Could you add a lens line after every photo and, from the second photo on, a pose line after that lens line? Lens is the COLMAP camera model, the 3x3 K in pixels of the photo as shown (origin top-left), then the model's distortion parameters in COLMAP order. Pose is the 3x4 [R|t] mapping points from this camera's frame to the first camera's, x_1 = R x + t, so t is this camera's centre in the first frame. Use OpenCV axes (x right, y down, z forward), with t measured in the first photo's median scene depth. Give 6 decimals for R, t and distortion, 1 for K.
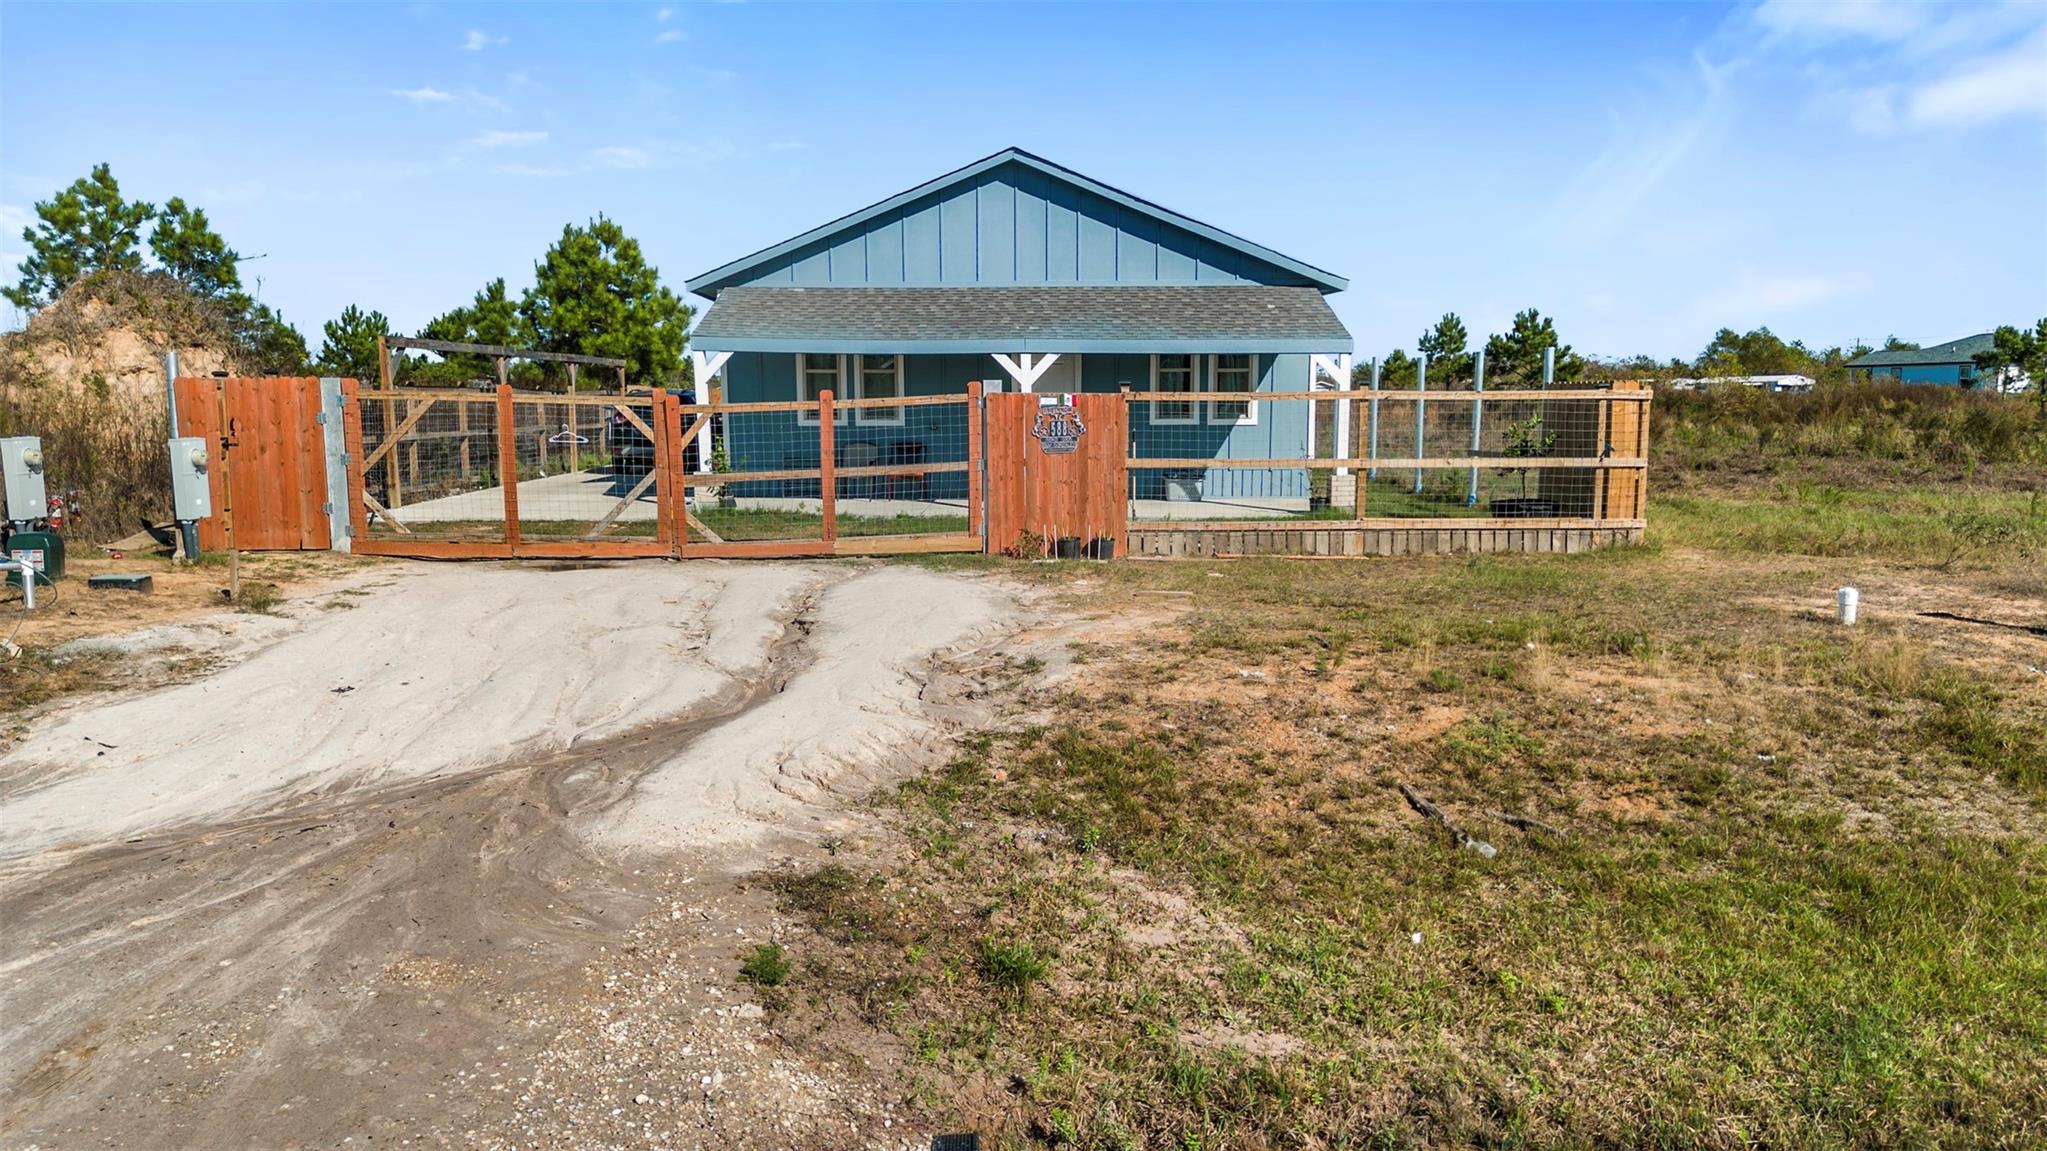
lens RADIAL K [[1419.3, 0, 1025.2], [0, 1419.3, 673.9], [0, 0, 1]] dist [0.050891, -0.068385]
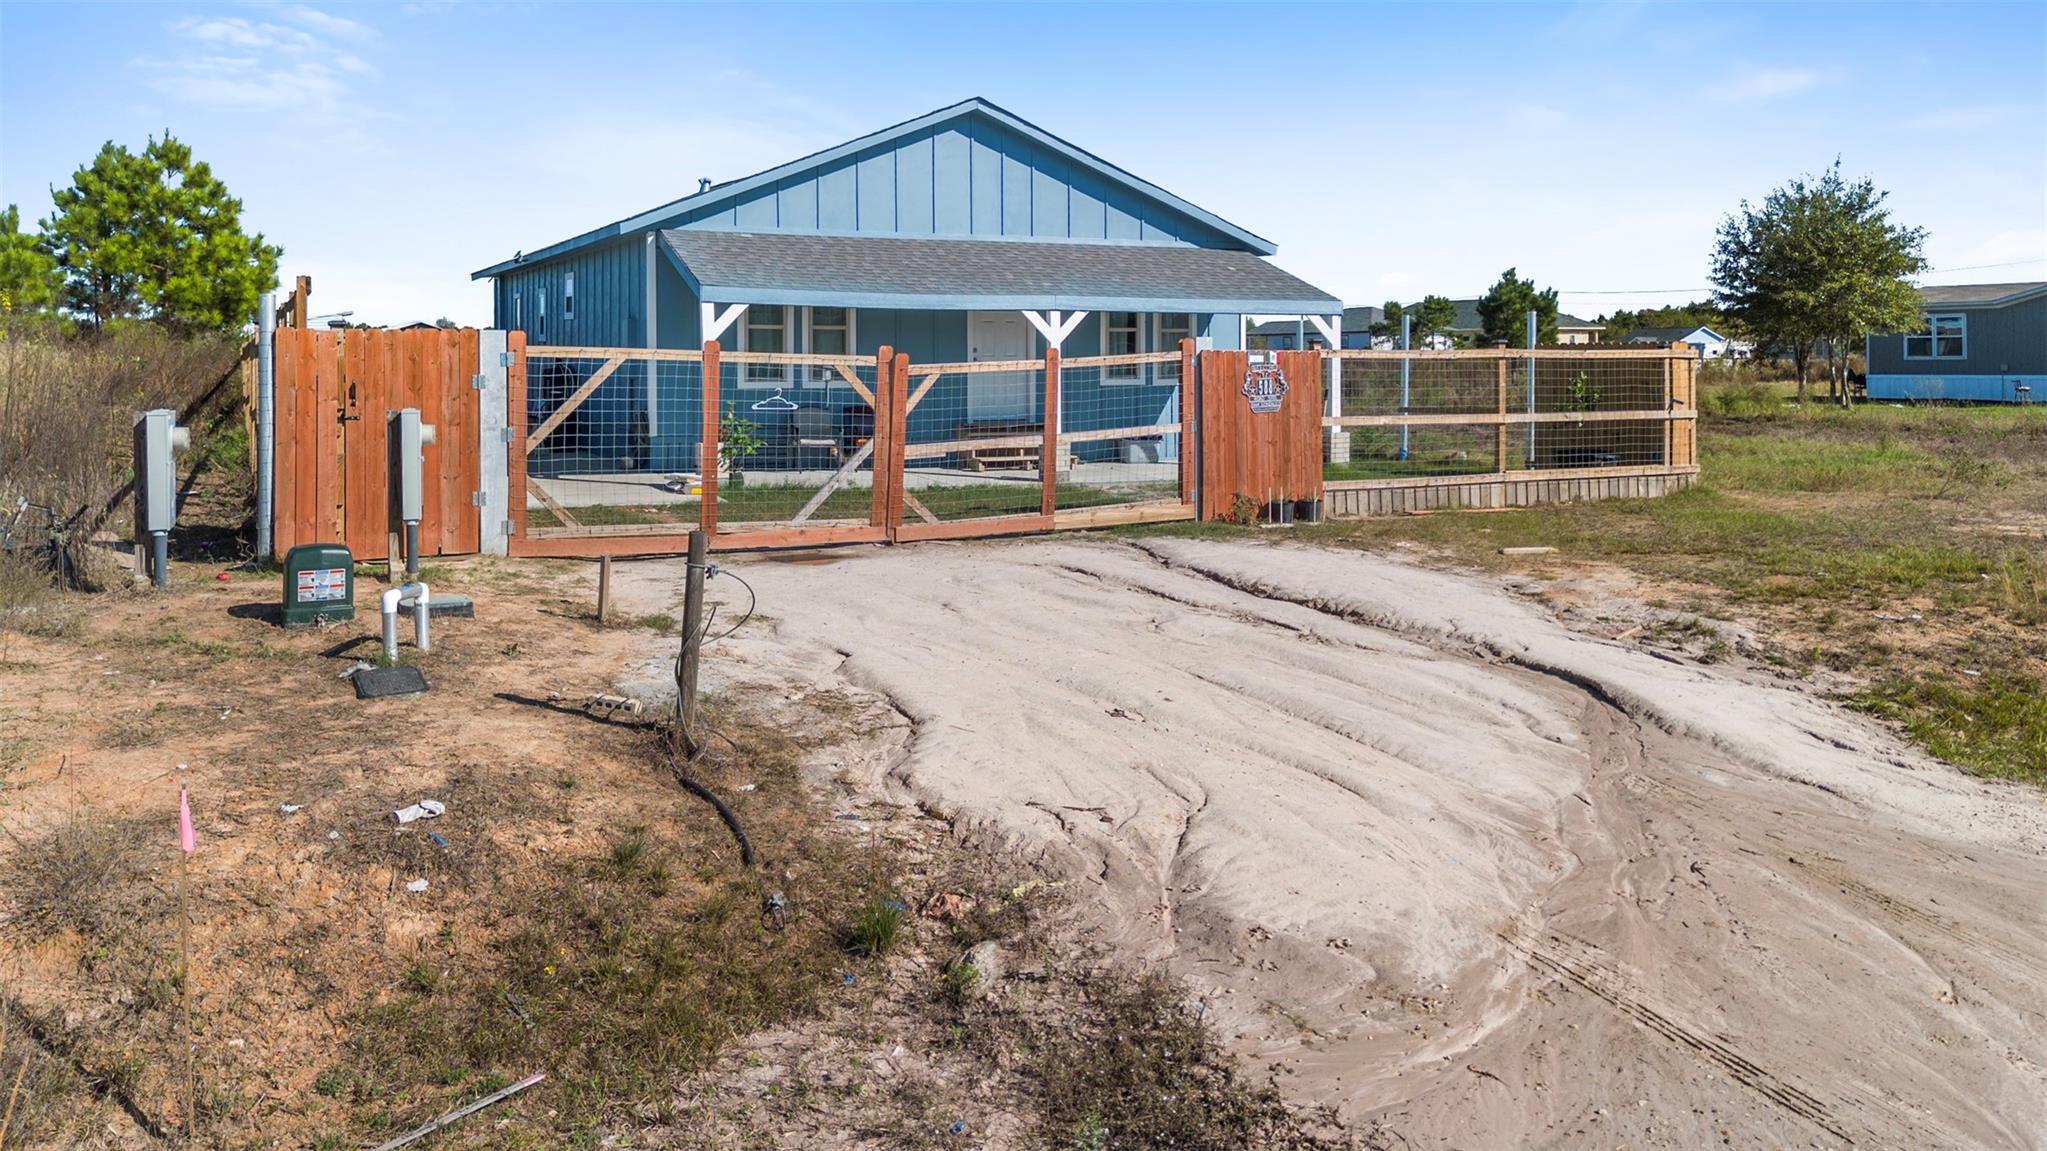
lens RADIAL K [[1479.2, 0, 1021.8], [0, 1479.2, 522.4], [0, 0, 1]] dist [0.072895, -0.098947]
pose [[0.908539, -0.044294, 0.415445, -0.402151], [0.078586, 0.994733, -0.065805, -0.020865], [-0.410342, 0.092434, 0.907235, 0.119221]]
